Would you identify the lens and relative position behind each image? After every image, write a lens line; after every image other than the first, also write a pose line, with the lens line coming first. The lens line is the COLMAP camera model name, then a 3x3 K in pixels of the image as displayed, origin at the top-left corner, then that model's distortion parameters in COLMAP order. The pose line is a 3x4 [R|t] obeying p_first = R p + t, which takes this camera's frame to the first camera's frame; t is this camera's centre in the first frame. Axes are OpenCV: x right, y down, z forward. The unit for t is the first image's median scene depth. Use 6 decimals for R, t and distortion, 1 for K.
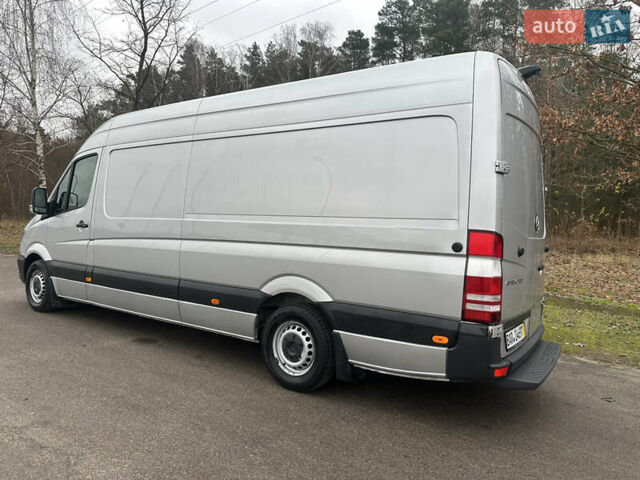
lens RADIAL K [[418.9, 0, 309.3], [0, 418.9, 239.5], [0, 0, 1]] dist [0.092538, -0.108681]
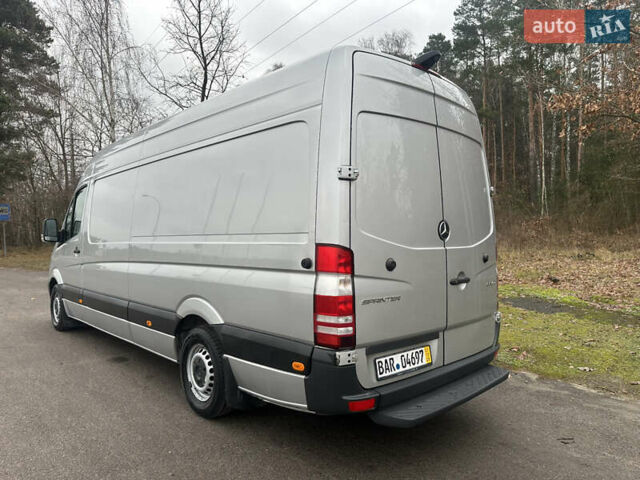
lens RADIAL K [[418.9, 0, 309.3], [0, 418.9, 239.5], [0, 0, 1]] dist [0.092538, -0.108681]
pose [[0.978780, -0.047045, -0.199439, 0.430876], [0.040889, 0.998555, -0.034878, -0.001012], [0.200792, 0.025983, 0.979289, 0.096197]]
